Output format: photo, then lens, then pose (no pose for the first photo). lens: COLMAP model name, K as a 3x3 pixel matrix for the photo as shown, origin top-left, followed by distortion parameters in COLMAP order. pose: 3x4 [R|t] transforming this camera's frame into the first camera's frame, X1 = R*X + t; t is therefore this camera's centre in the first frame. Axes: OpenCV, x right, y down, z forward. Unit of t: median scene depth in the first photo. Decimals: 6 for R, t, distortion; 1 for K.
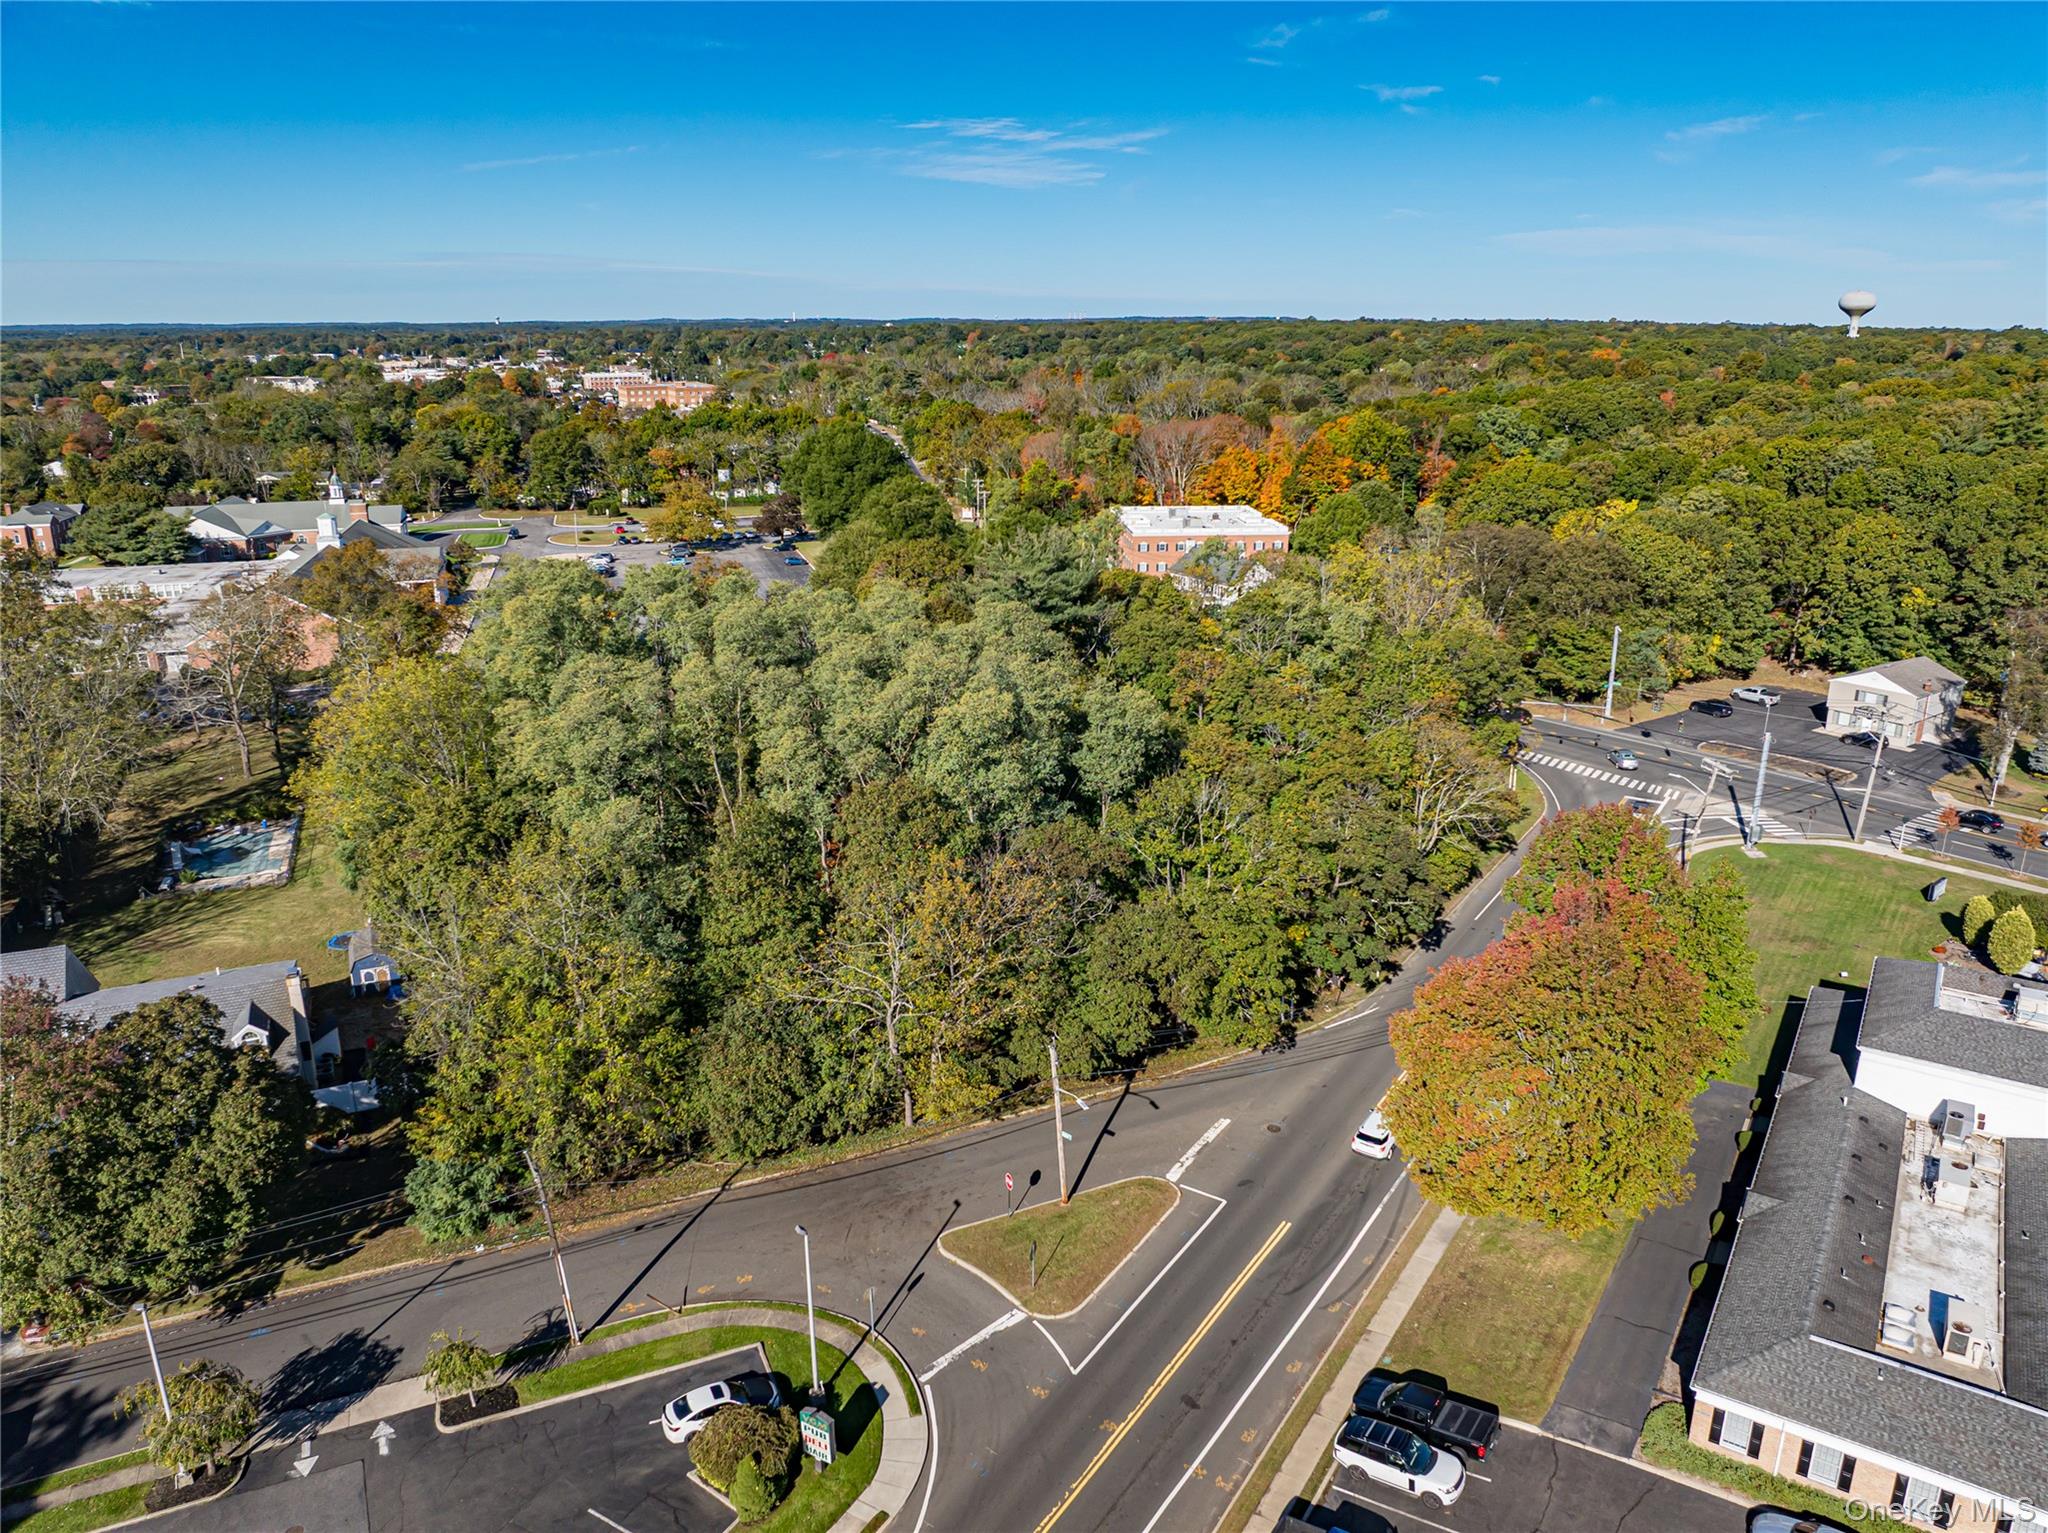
lens RADIAL K [[1444.5, 0, 1033.7], [0, 1444.5, 767.8], [0, 0, 1]] dist [-0.049044, 0.016646]
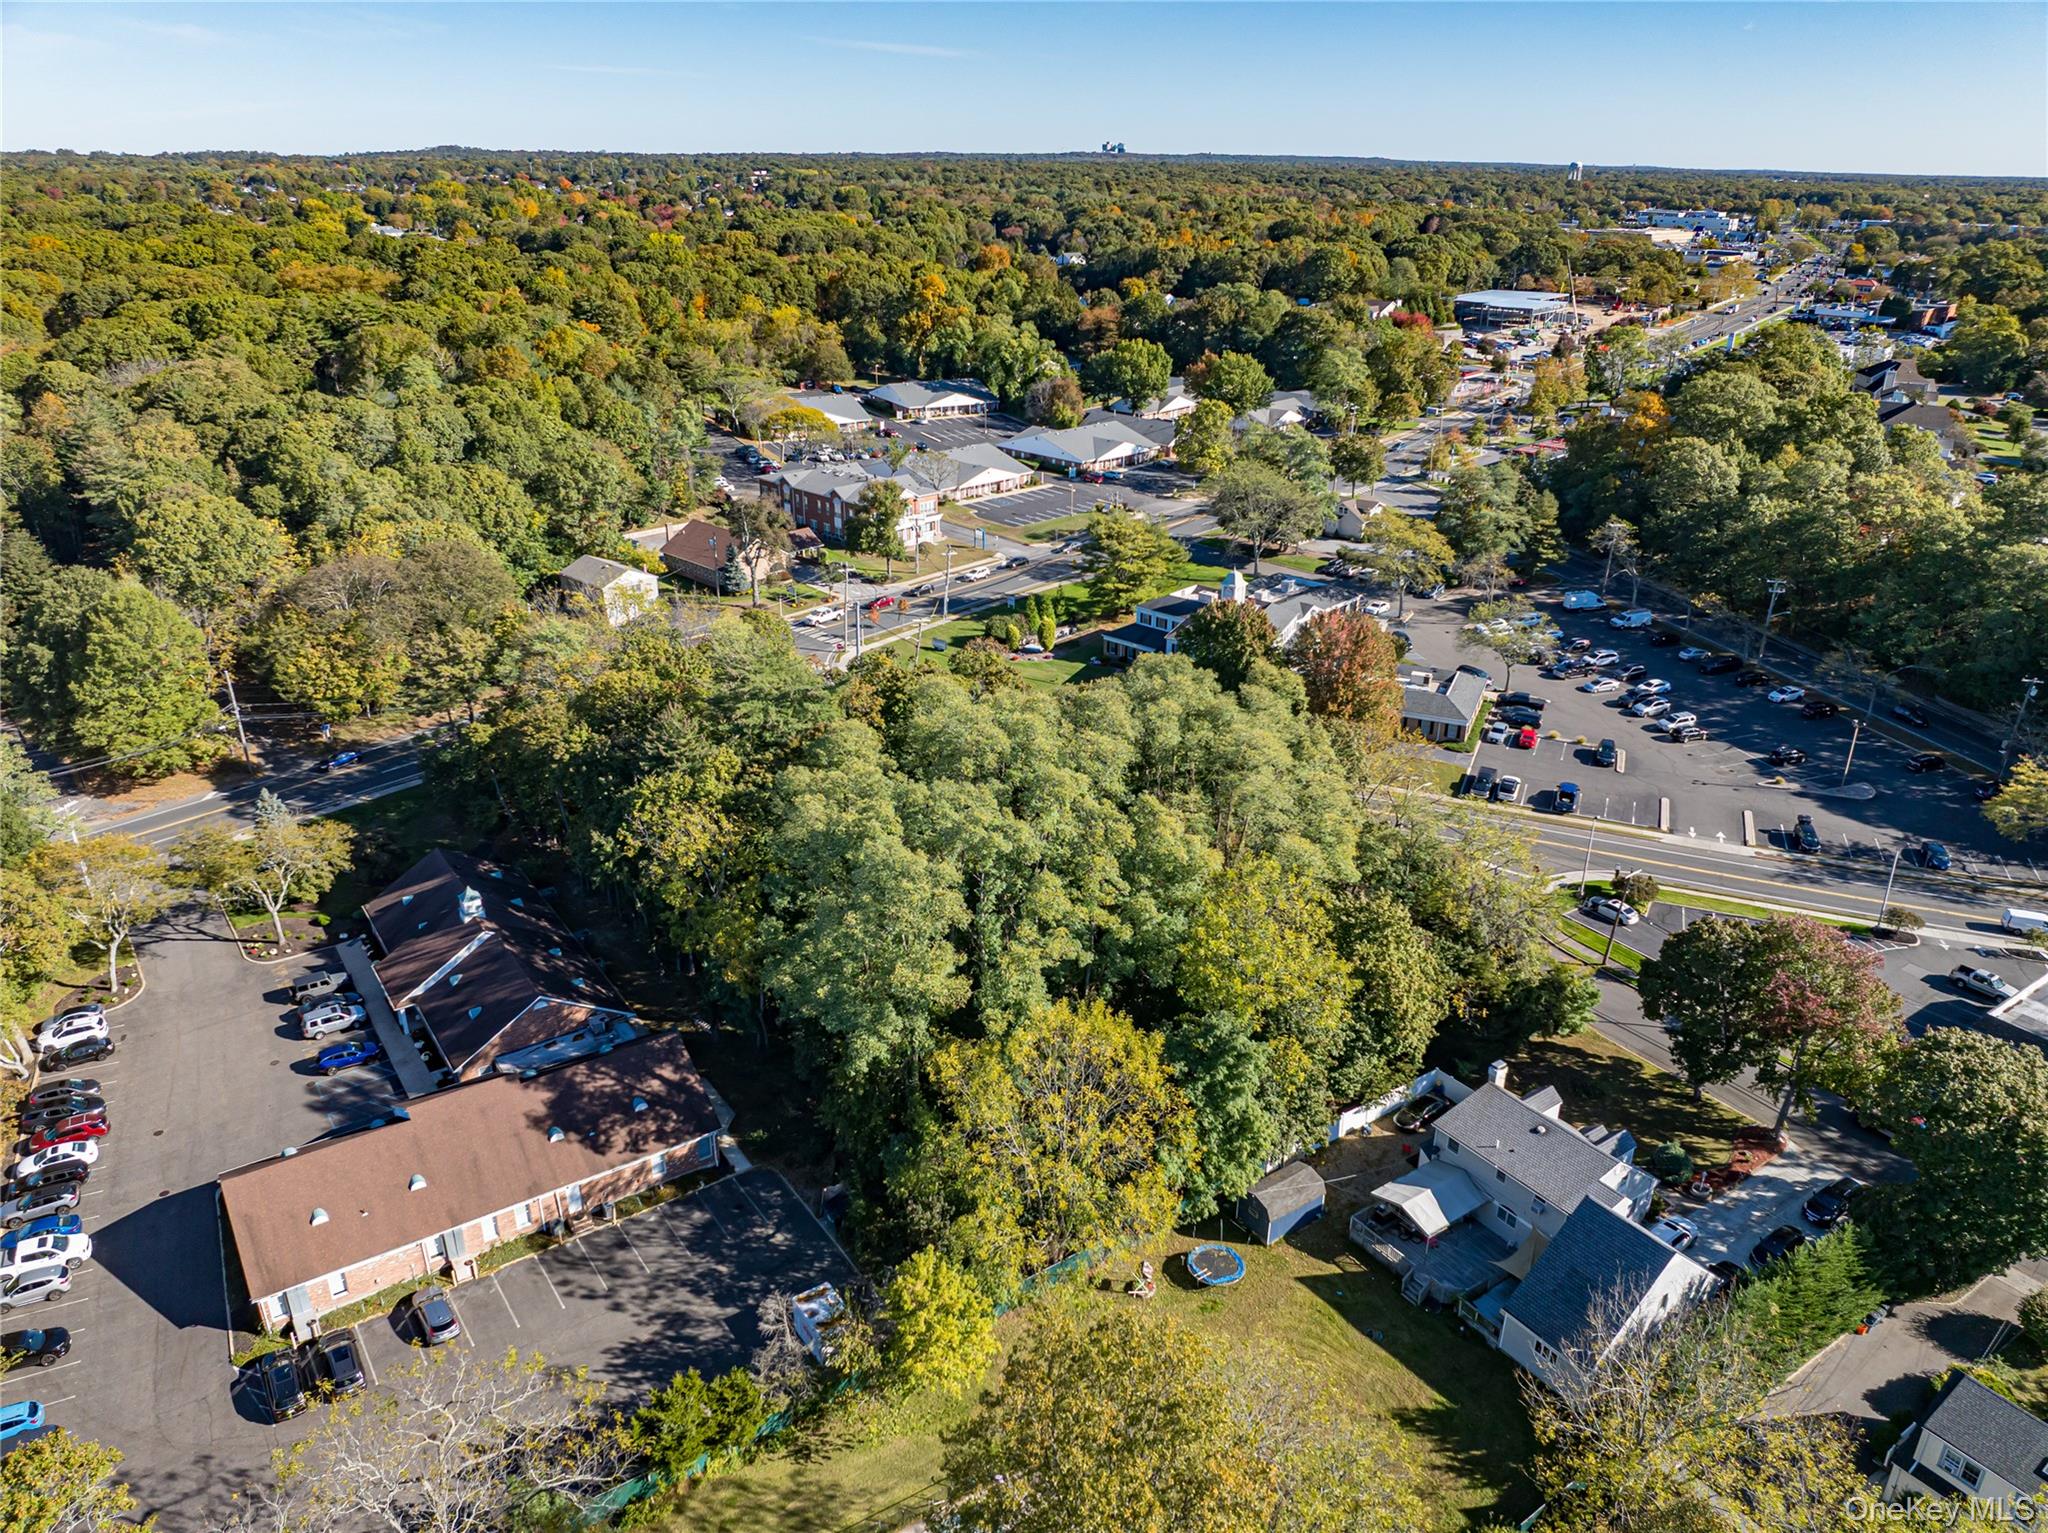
lens RADIAL K [[1444.5, 0, 1030.6], [0, 1444.5, 769.9], [0, 0, 1]] dist [-0.049044, 0.016646]
pose [[-0.167611, -0.391766, 0.904669, -0.800397], [0.282528, 0.860072, 0.424799, -0.380351], [-0.944502, 0.326795, -0.033473, 0.739827]]
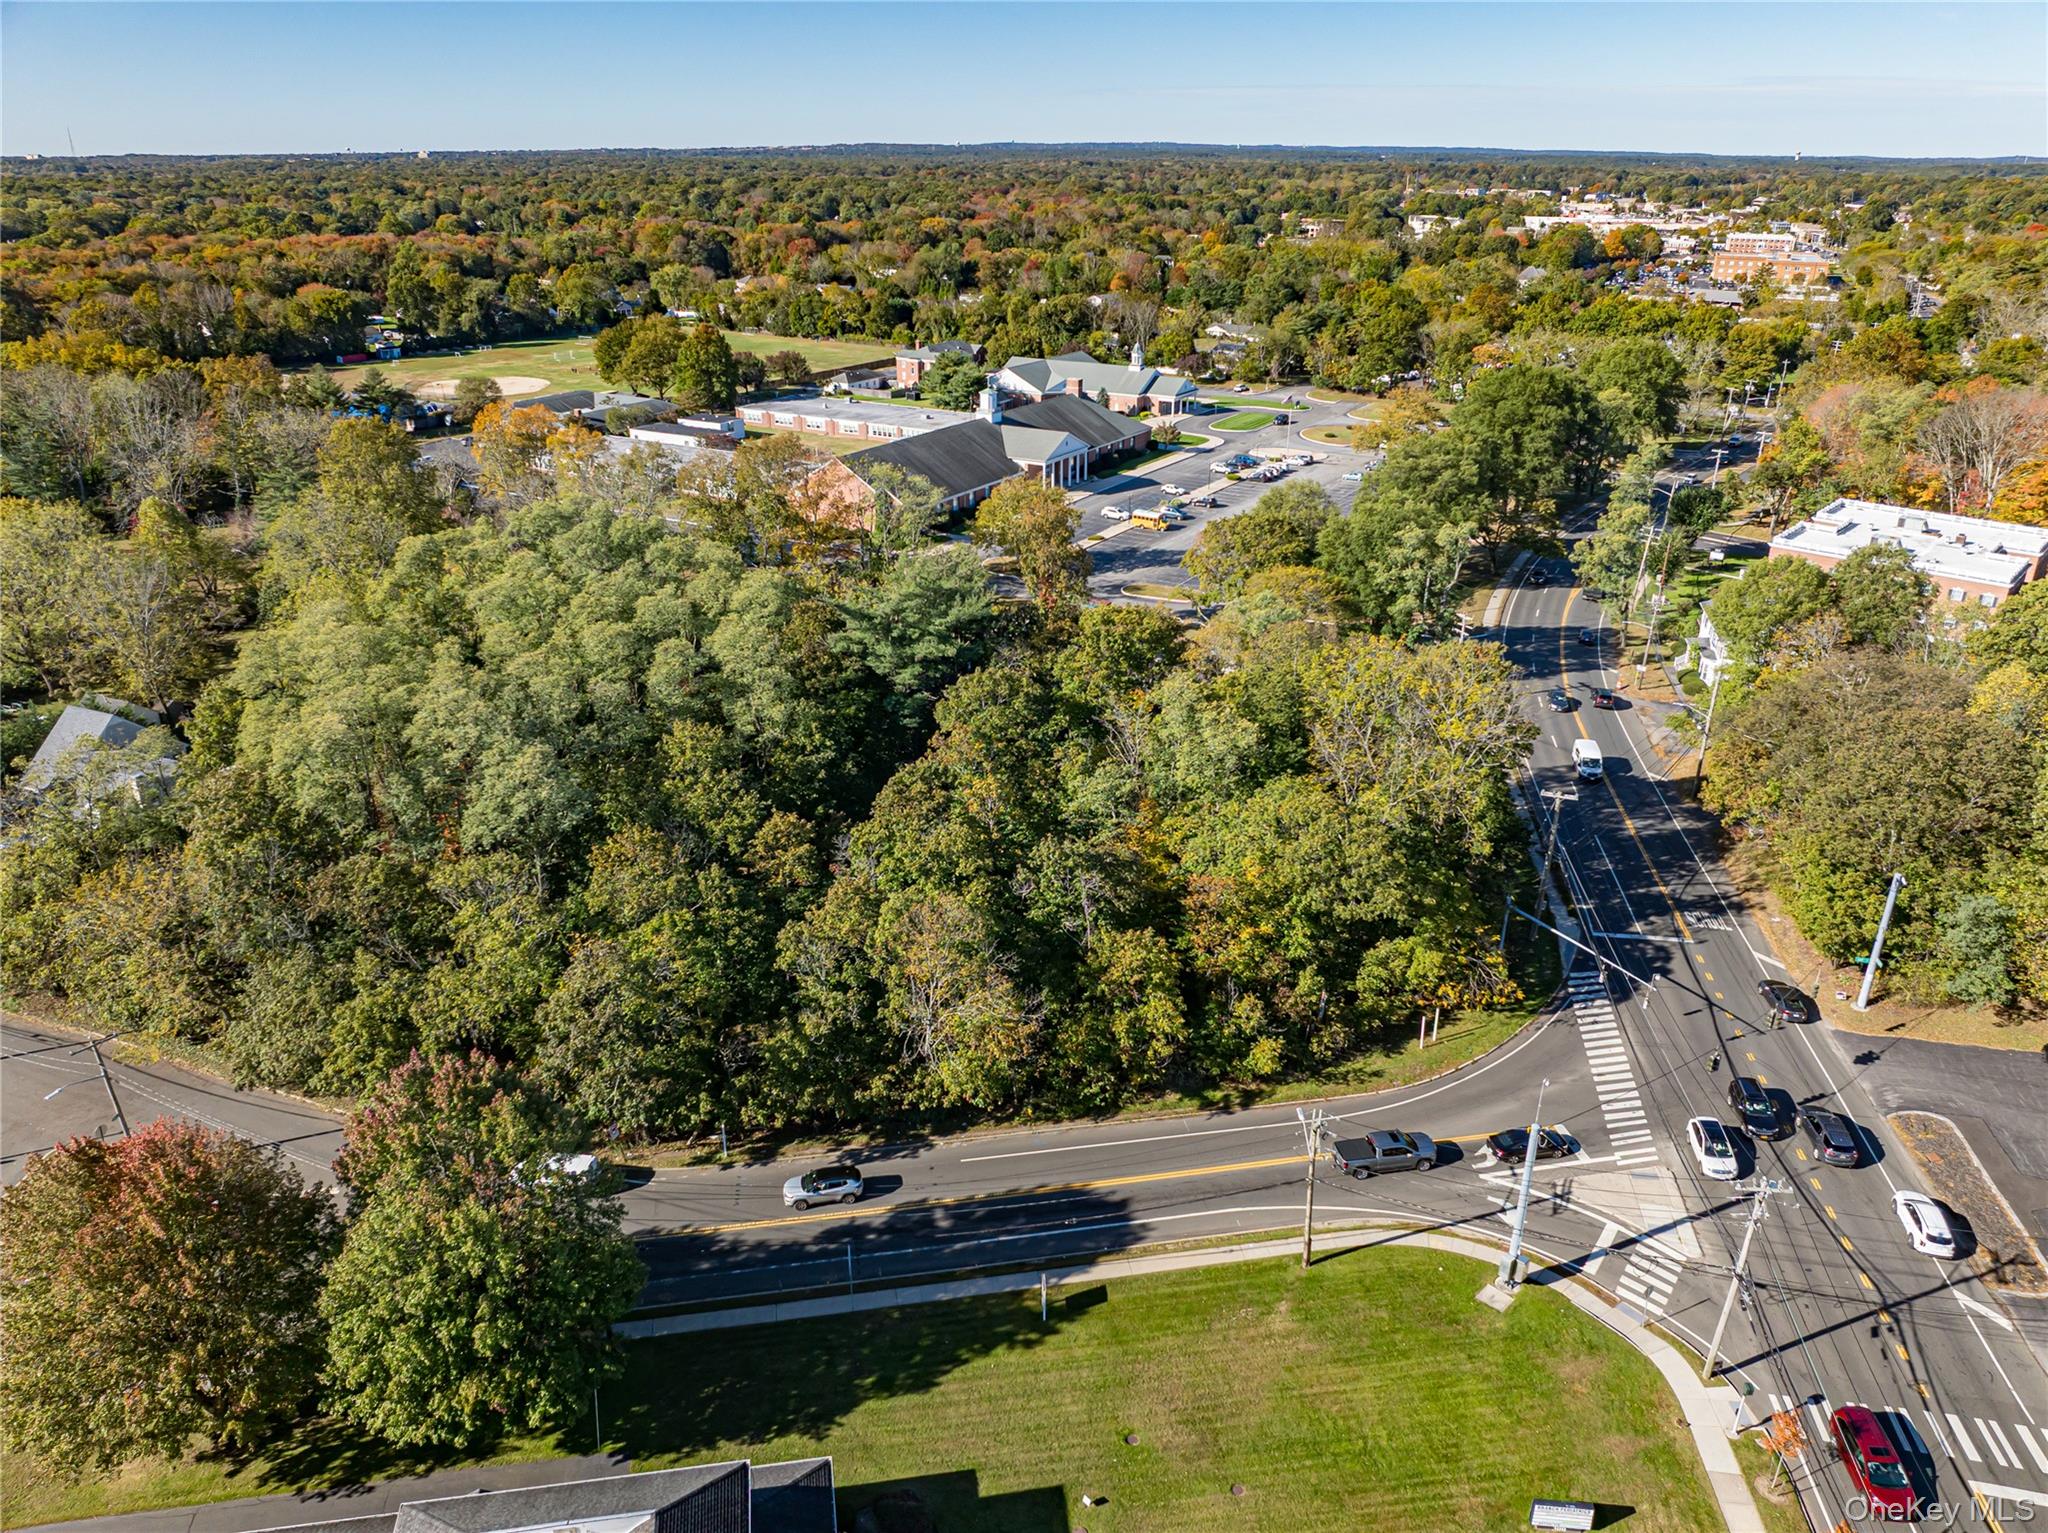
lens RADIAL K [[1444.5, 0, 1032.1], [0, 1444.5, 767.6], [0, 0, 1]] dist [-0.049044, 0.016646]
pose [[0.684916, 0.292388, -0.667382, 0.573781], [-0.220023, 0.956189, 0.193114, -0.186284], [0.694608, 0.014573, 0.719241, 0.336850]]
